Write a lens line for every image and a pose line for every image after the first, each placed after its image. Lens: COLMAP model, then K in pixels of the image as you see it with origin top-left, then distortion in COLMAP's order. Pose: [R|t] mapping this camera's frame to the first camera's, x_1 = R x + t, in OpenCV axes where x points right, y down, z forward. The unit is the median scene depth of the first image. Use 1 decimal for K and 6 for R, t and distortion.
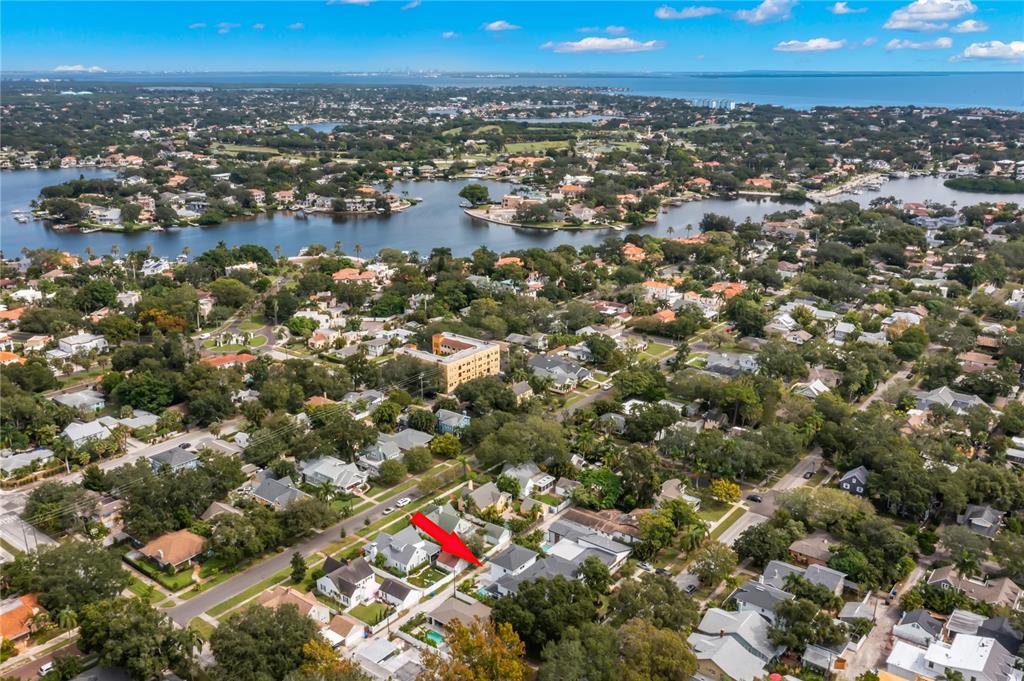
lens RADIAL K [[856.5, 0, 512.0], [0, 856.5, 340.5], [0, 0, 1]] dist [0.007970, 0.005443]
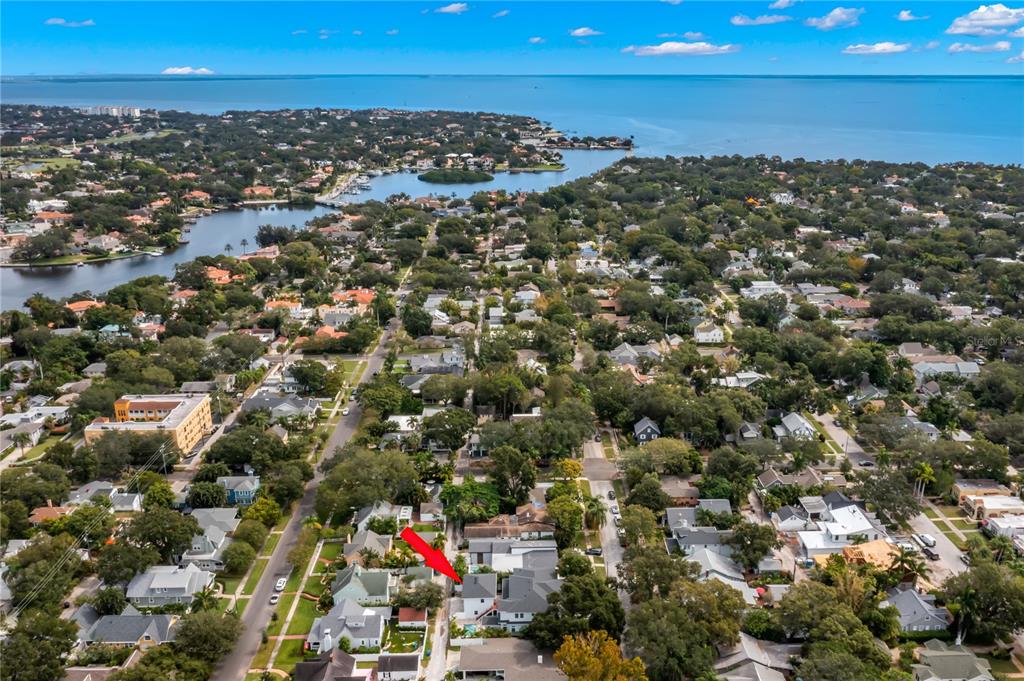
lens RADIAL K [[889.6, 0, 512.4], [0, 889.6, 354.0], [0, 0, 1]] dist [0.047683, 0.003169]
pose [[0.790772, -0.192733, 0.580976, -0.292708], [0.193846, 0.979135, 0.060973, -0.031146], [-0.580606, 0.064404, 0.811633, 0.092341]]
